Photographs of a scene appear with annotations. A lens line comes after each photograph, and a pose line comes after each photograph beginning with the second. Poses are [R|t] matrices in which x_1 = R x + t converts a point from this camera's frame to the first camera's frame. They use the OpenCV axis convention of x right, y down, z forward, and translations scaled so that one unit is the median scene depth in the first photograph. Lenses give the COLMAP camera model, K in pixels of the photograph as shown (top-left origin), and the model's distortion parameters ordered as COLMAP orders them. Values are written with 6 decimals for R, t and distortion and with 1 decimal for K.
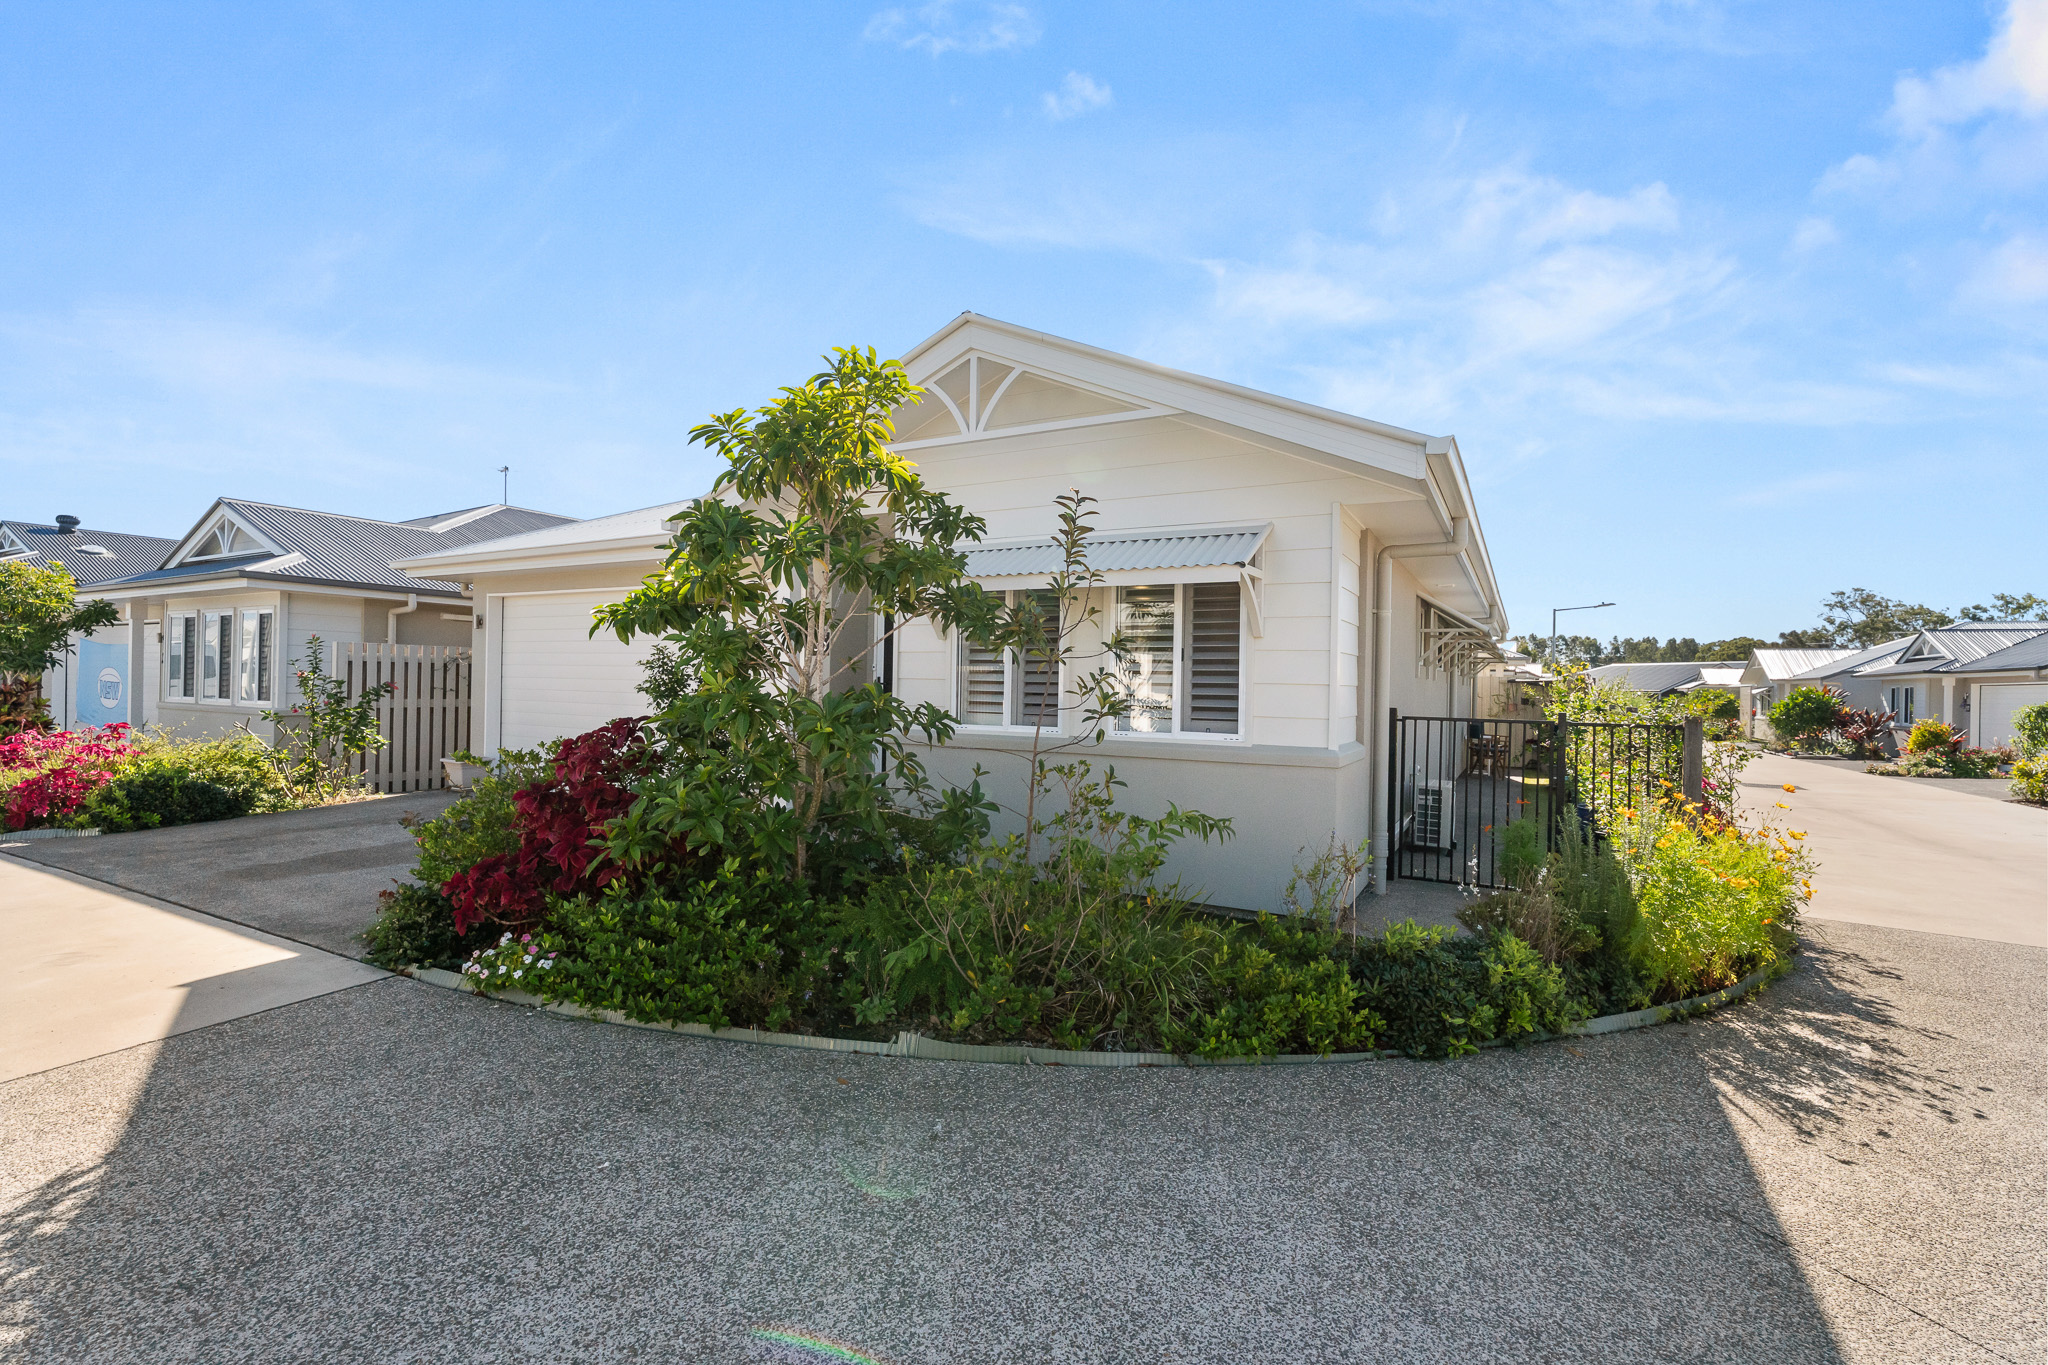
lens RADIAL K [[922.9, 0, 1011.9], [0, 922.9, 665.0], [0, 0, 1]] dist [0.000573, 0.000256]
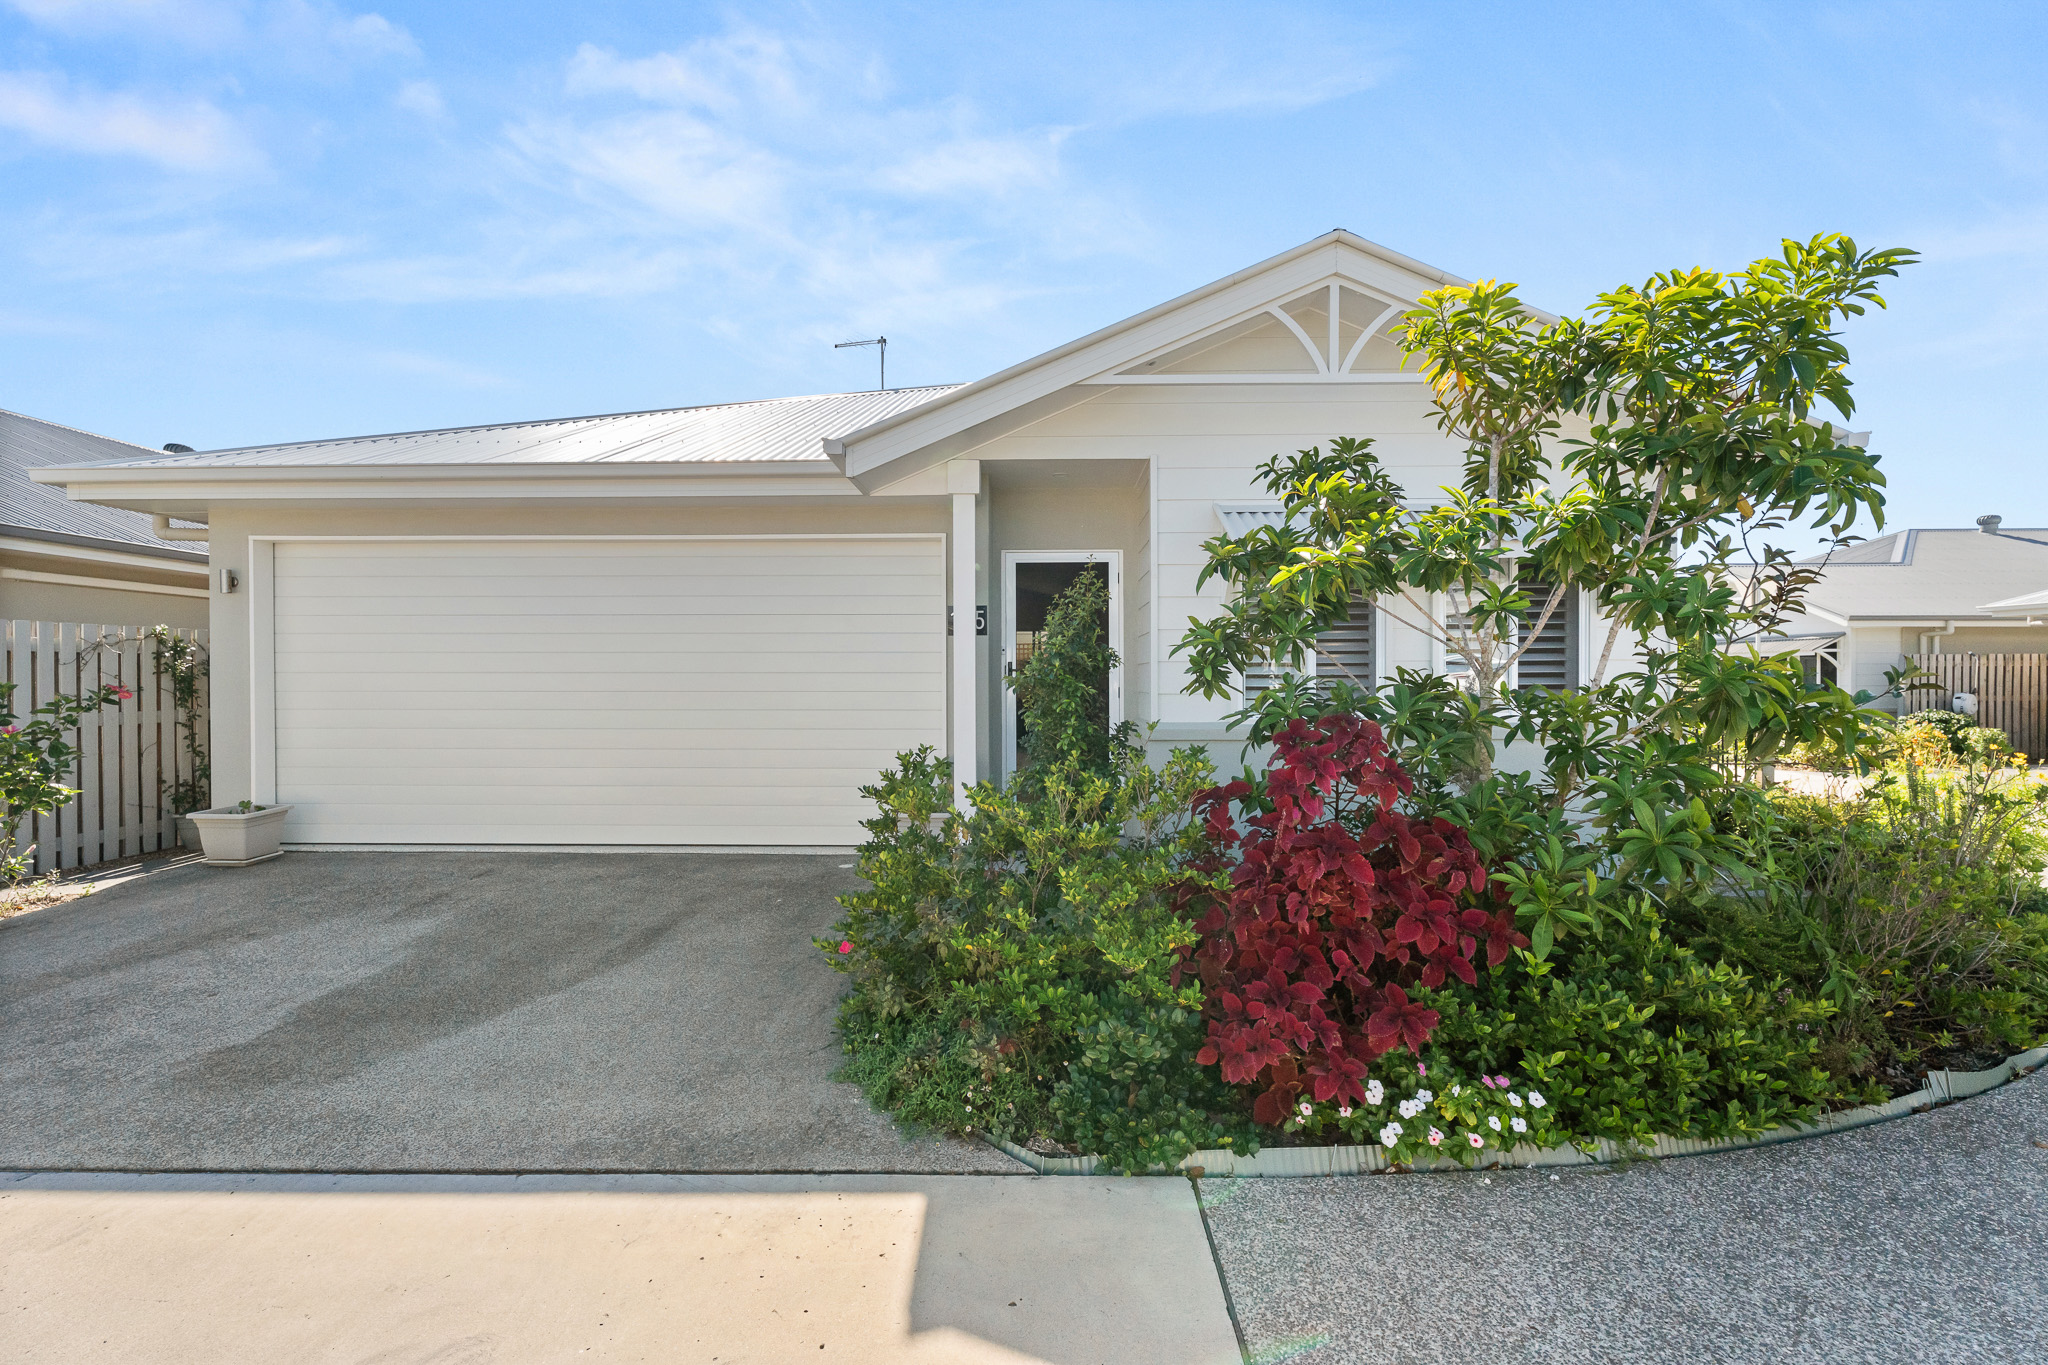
lens RADIAL K [[922.9, 0, 1011.9], [0, 922.9, 665.0], [0, 0, 1]] dist [0.000573, 0.000256]
pose [[0.876226, -0.002669, 0.481893, -0.728100], [0.005300, 0.999978, -0.004099, 0.021390], [-0.481872, 0.006146, 0.876220, 0.401460]]
